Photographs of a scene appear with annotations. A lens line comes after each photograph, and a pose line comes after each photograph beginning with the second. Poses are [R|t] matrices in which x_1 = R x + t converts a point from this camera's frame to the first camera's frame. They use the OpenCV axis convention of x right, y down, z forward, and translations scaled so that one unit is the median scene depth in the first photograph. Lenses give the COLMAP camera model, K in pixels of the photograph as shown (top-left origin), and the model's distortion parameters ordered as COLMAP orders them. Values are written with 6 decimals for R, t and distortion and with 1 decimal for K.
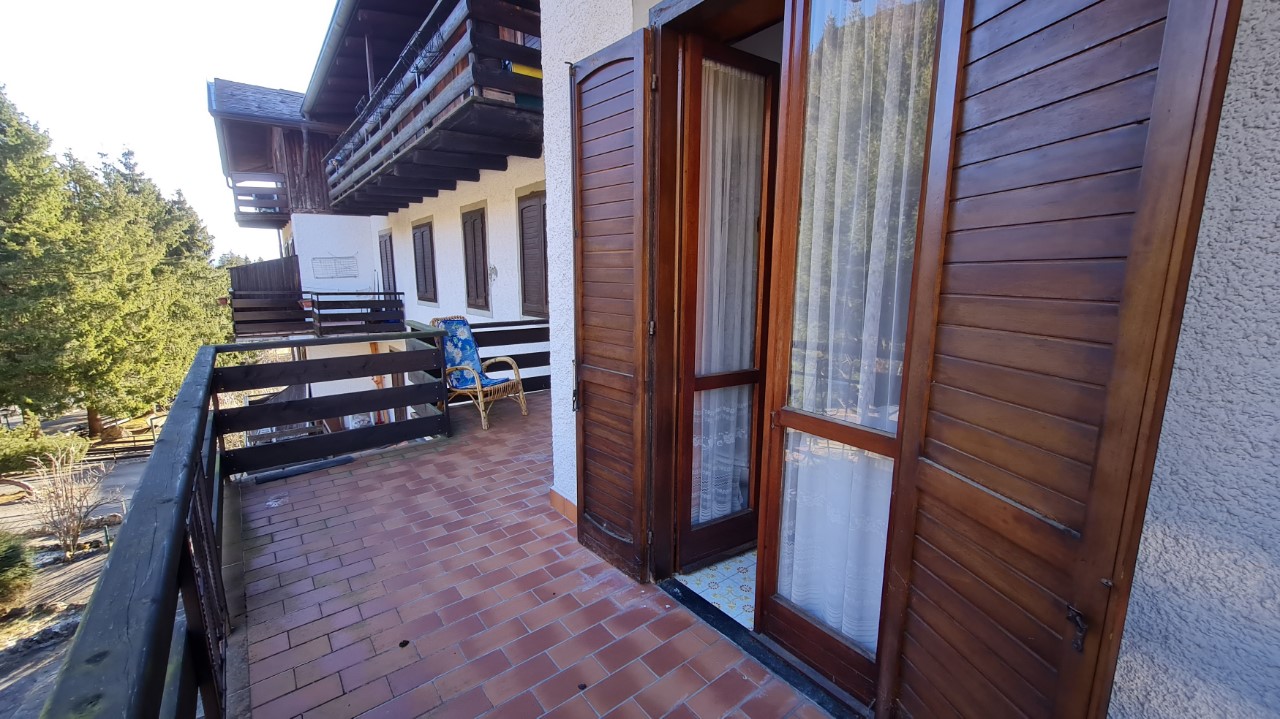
lens RADIAL K [[500.7, 0, 641.9], [0, 500.7, 362.5], [0, 0, 1]] dist [0.000985, 0.000516]
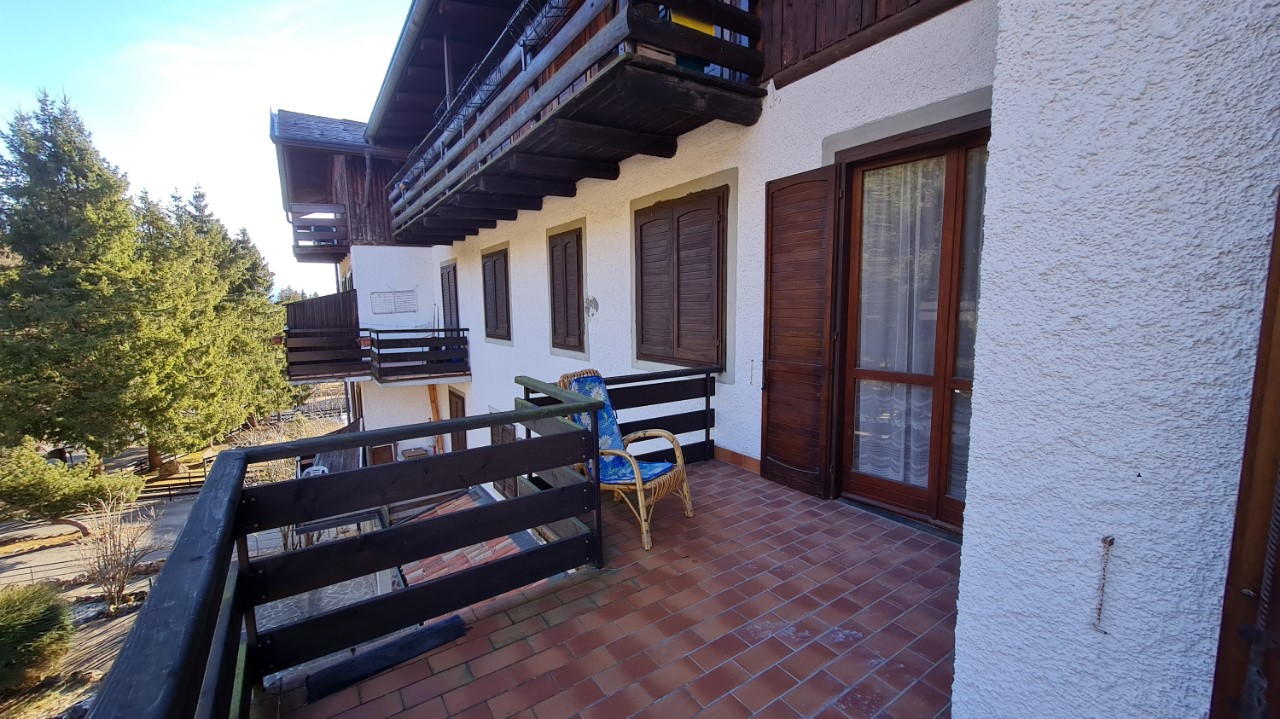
lens RADIAL K [[500.7, 0, 641.9], [0, 500.7, 362.5], [0, 0, 1]] dist [0.000985, 0.000516]
pose [[0.997611, -0.006374, -0.068792, -0.079563], [0.002388, 0.998321, -0.057873, -0.020039], [0.069046, 0.057570, 0.995951, 0.099871]]
